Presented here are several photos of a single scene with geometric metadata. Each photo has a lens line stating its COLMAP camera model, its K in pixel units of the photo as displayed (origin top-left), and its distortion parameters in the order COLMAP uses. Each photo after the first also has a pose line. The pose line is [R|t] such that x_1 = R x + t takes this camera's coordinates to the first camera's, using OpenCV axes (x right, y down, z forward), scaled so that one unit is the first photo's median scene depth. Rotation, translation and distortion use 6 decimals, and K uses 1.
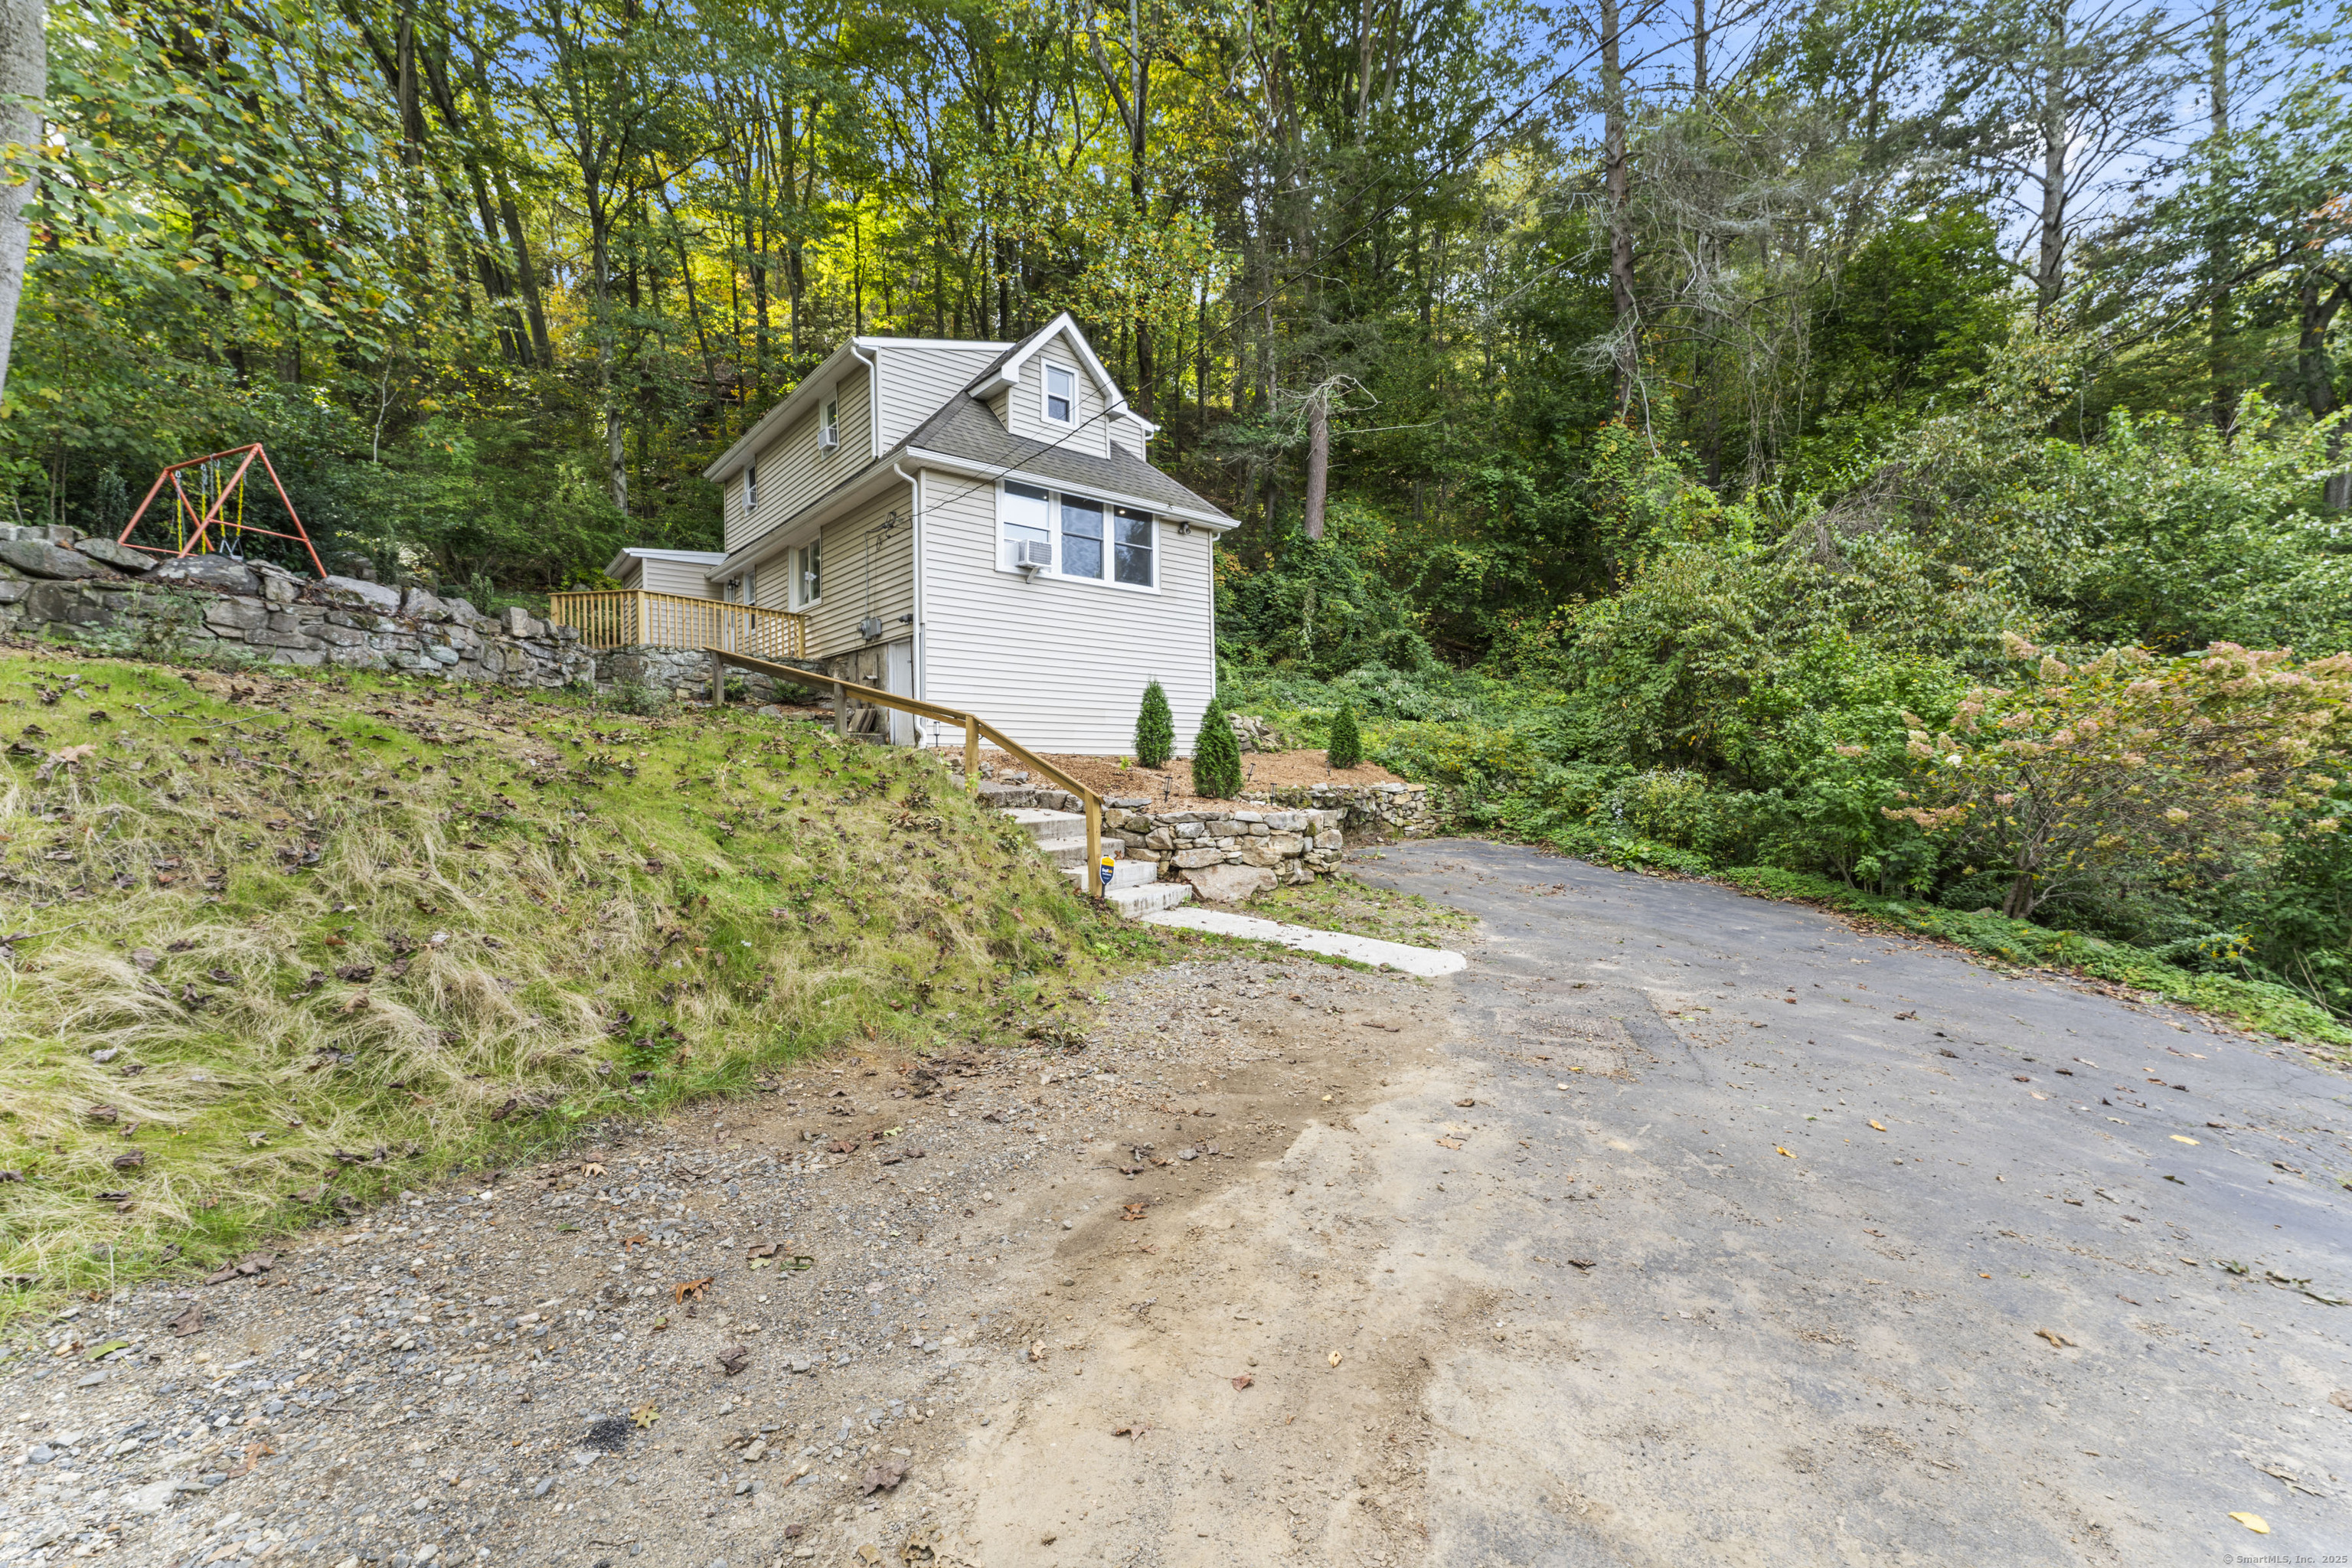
lens RADIAL K [[934.3, 0, 1177.9], [0, 934.3, 772.6], [0, 0, 1]] dist [0.001956, 0.000042]
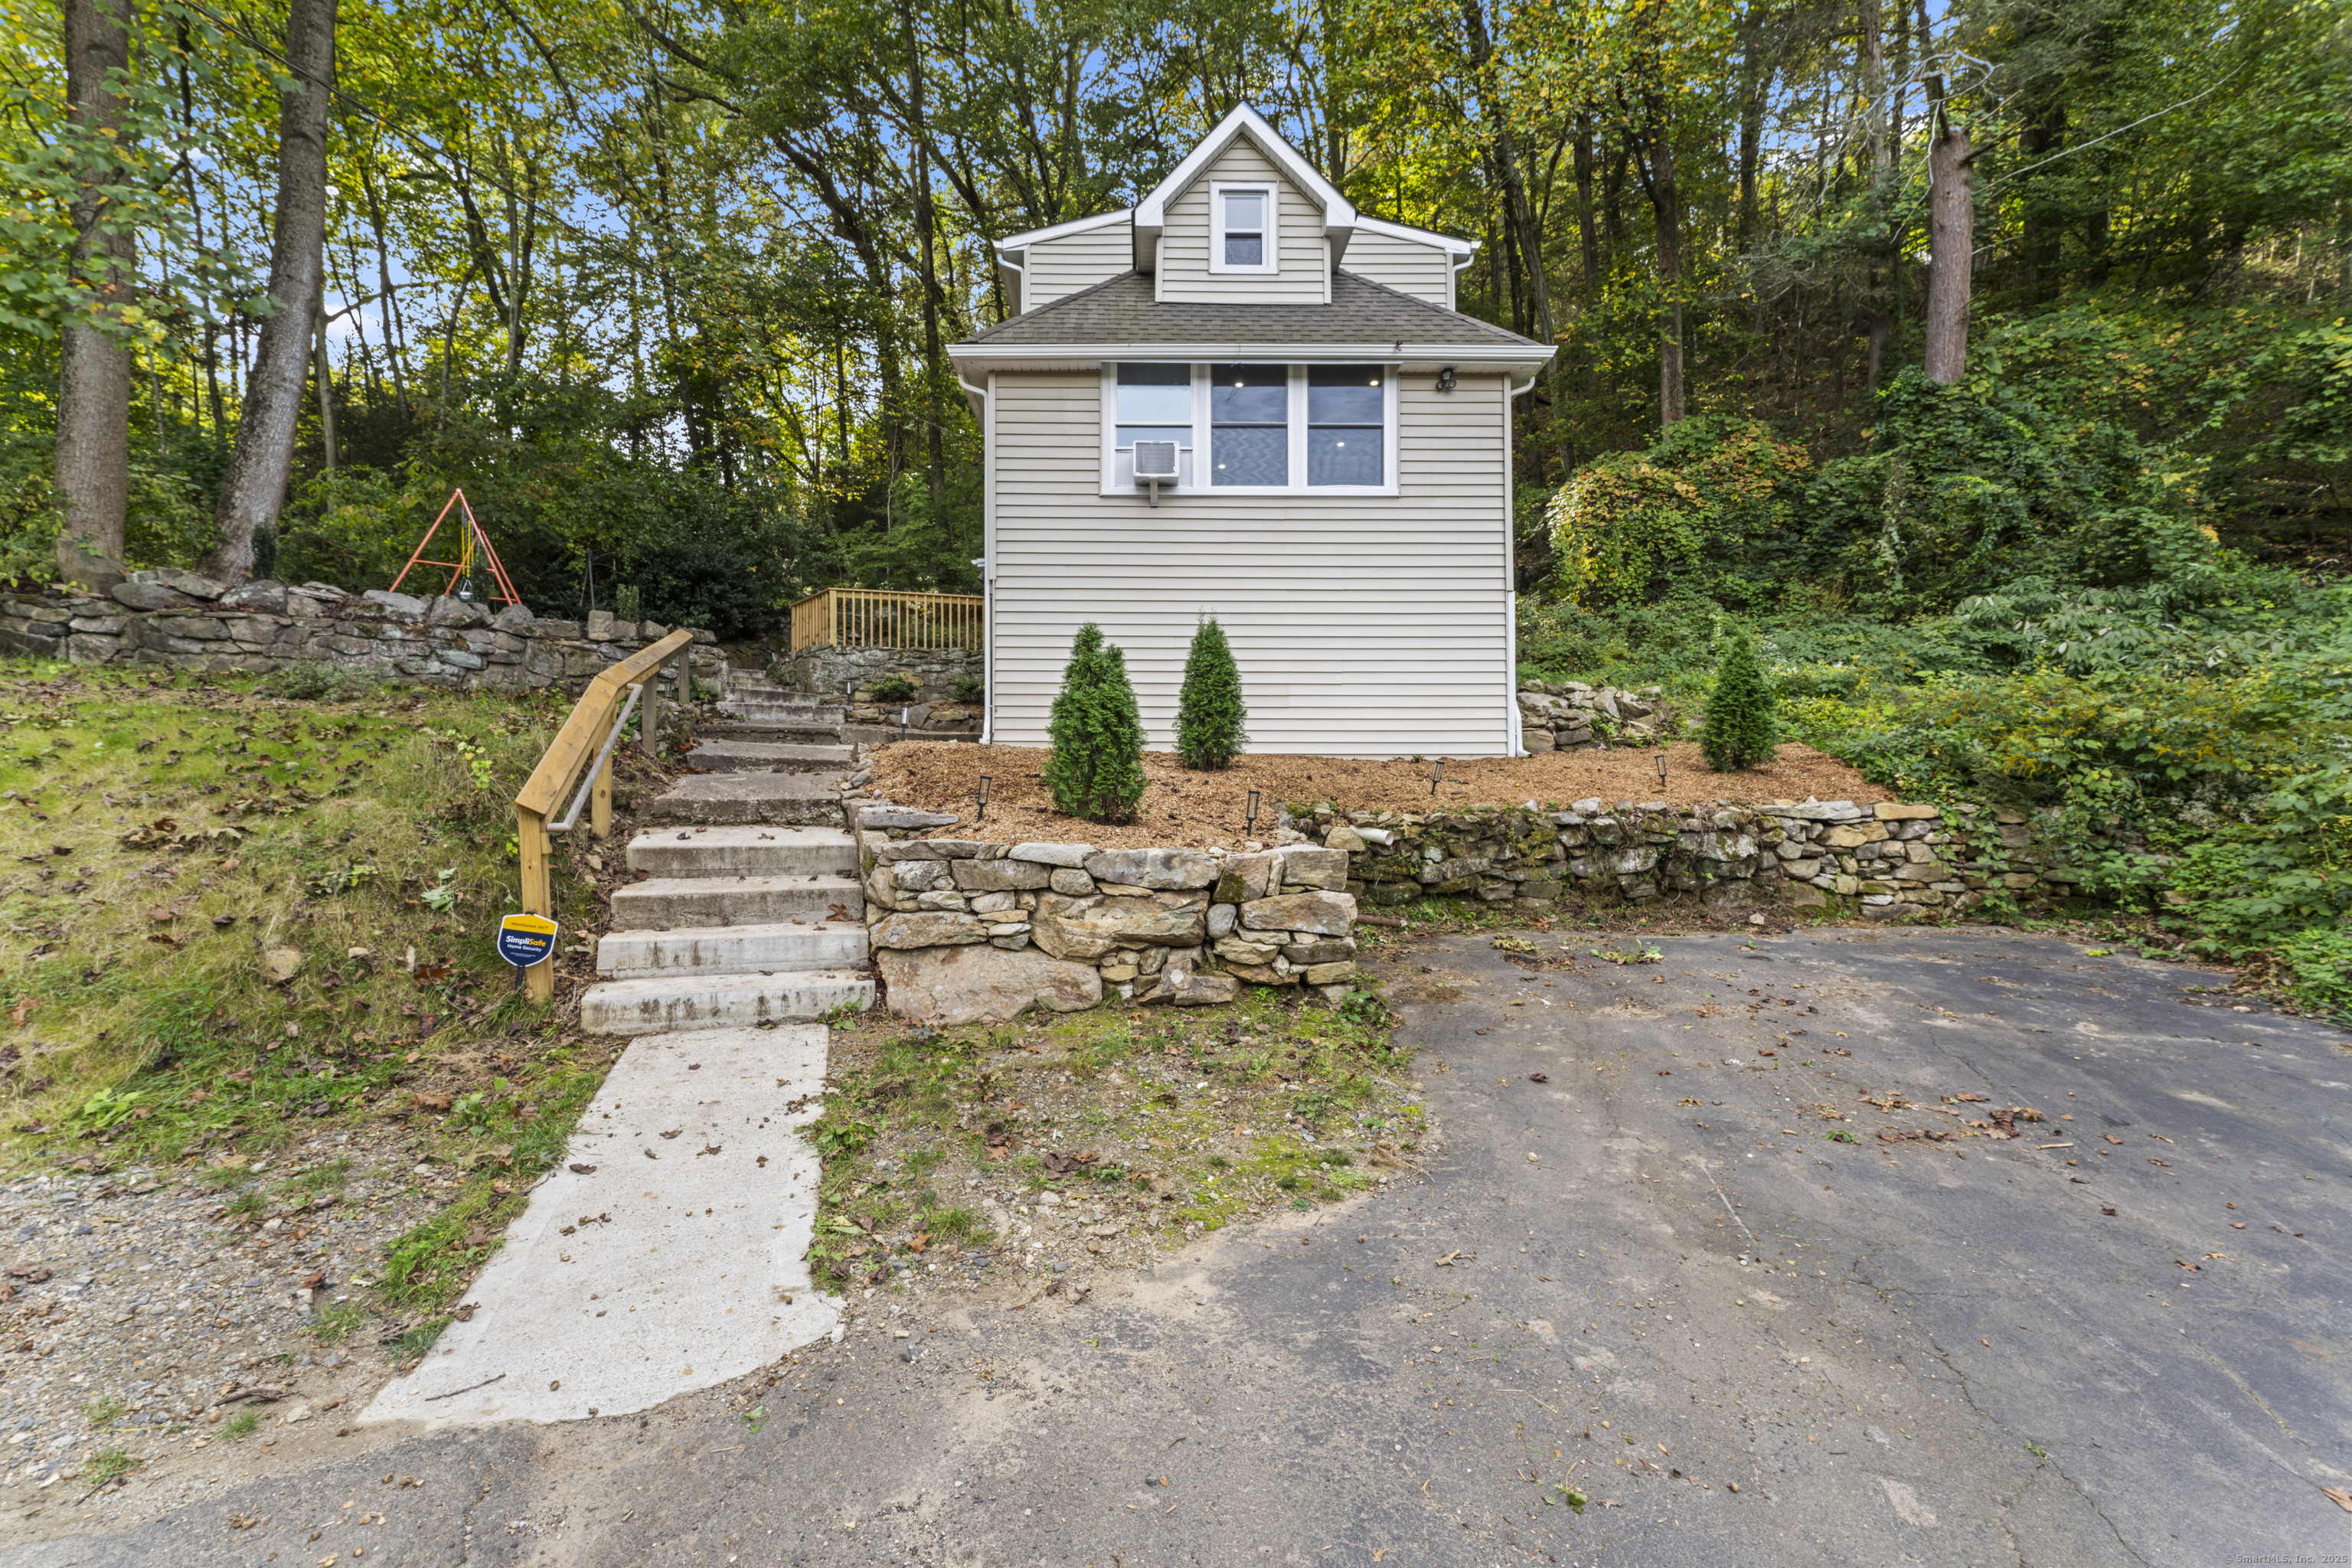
lens RADIAL K [[997.8, 0, 1175.1], [0, 997.8, 791.6], [0, 0, 1]] dist [-0.003858, 0.000235]
pose [[0.775032, -0.000825, -0.631922, 0.297280], [-0.004572, 0.999966, -0.006913, 0.011673], [0.631906, 0.008247, 0.775001, 0.414811]]
